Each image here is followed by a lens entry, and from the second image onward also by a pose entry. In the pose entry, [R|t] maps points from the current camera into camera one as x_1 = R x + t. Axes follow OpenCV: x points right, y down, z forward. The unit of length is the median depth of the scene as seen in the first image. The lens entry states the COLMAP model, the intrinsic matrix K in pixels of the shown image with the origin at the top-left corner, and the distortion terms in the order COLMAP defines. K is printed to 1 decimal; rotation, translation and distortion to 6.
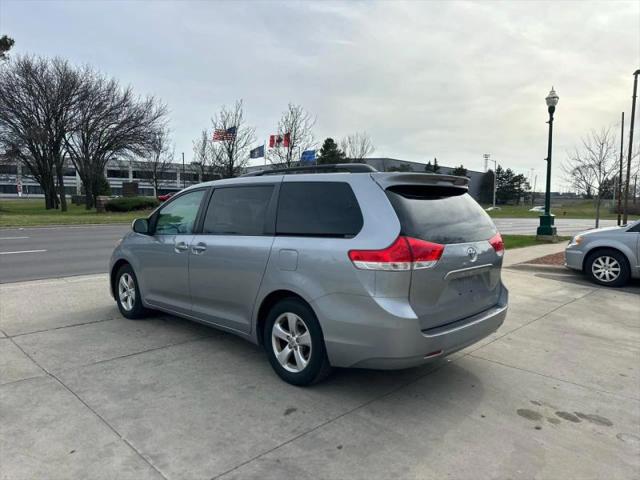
lens RADIAL K [[450.0, 0, 321.2], [0, 450.0, 241.6], [0, 0, 1]] dist [0.042179, -0.048995]
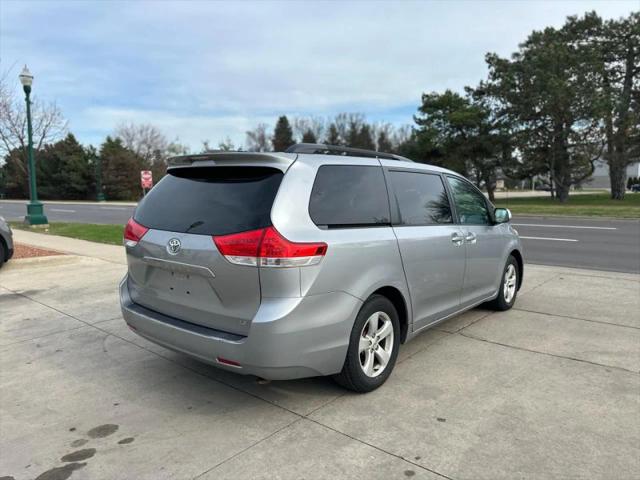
lens RADIAL K [[450.0, 0, 320.8], [0, 450.0, 242.4], [0, 0, 1]] dist [0.042179, -0.048995]
pose [[0.074733, 0.101603, -0.992014, 1.152089], [-0.085033, 0.991822, 0.095178, -0.080647], [0.993572, 0.077241, 0.082762, 1.154426]]
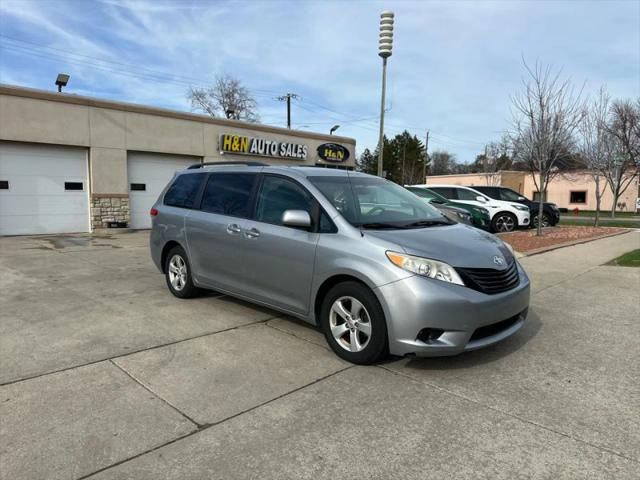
lens RADIAL K [[450.0, 0, 316.0], [0, 450.0, 242.4], [0, 0, 1]] dist [0.042179, -0.048995]
pose [[-0.999141, -0.026257, 0.032046, -0.257237], [-0.019662, 0.981383, 0.191054, -0.232343], [-0.036466, 0.190260, -0.981056, 2.910420]]
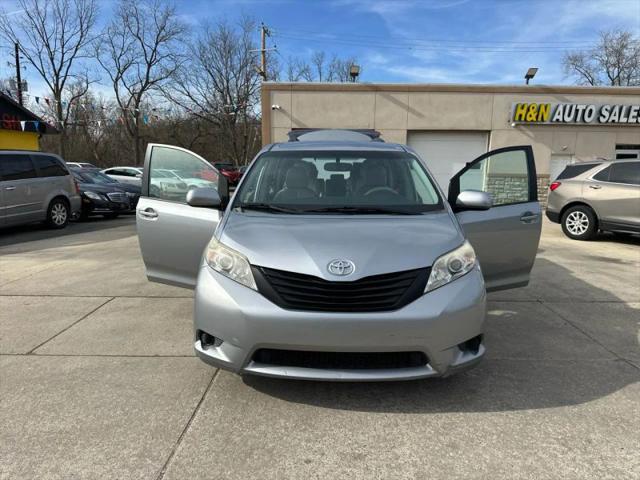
lens RADIAL K [[450.0, 0, 319.7], [0, 450.0, 239.5], [0, 0, 1]] dist [0.042179, -0.048995]
pose [[-0.674884, -0.135801, 0.725321, -1.134091], [0.043261, 0.973949, 0.222604, -0.205990], [-0.736655, 0.181609, -0.651428, 2.362303]]
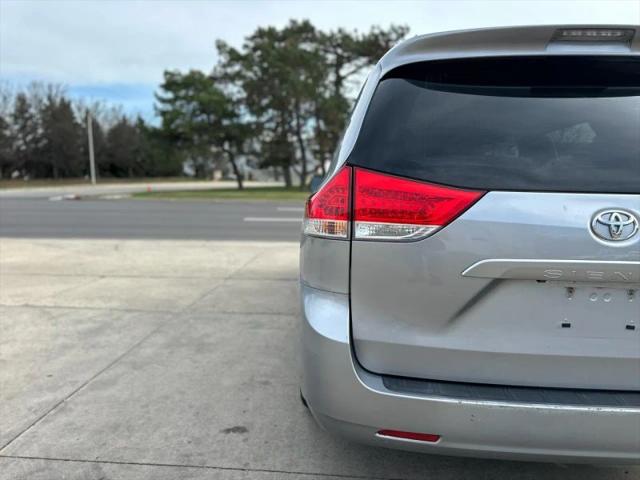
lens RADIAL K [[450.0, 0, 318.8], [0, 450.0, 243.2], [0, 0, 1]] dist [0.042179, -0.048995]
pose [[0.651523, 0.095404, -0.752606, 0.435194], [-0.068884, 0.995402, 0.066550, 0.032715], [0.755495, 0.008484, 0.655099, 0.551995]]
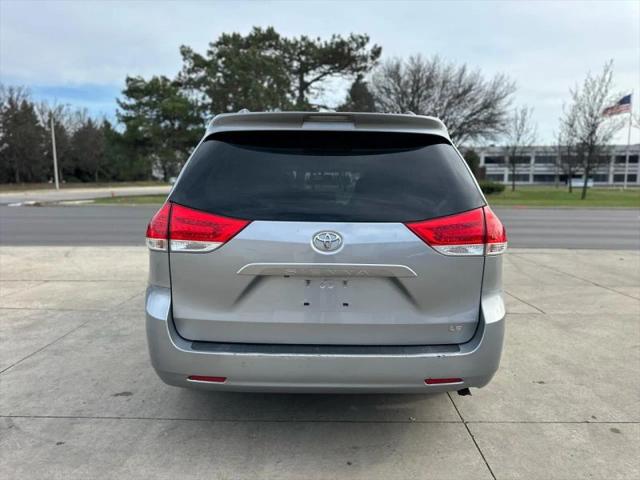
lens RADIAL K [[450.0, 0, 319.7], [0, 450.0, 243.0], [0, 0, 1]] dist [0.042179, -0.048995]
pose [[0.694393, 0.083518, -0.714732, 0.717601], [-0.060815, 0.996500, 0.057359, -0.003672], [0.717021, 0.003637, 0.697042, 0.555952]]
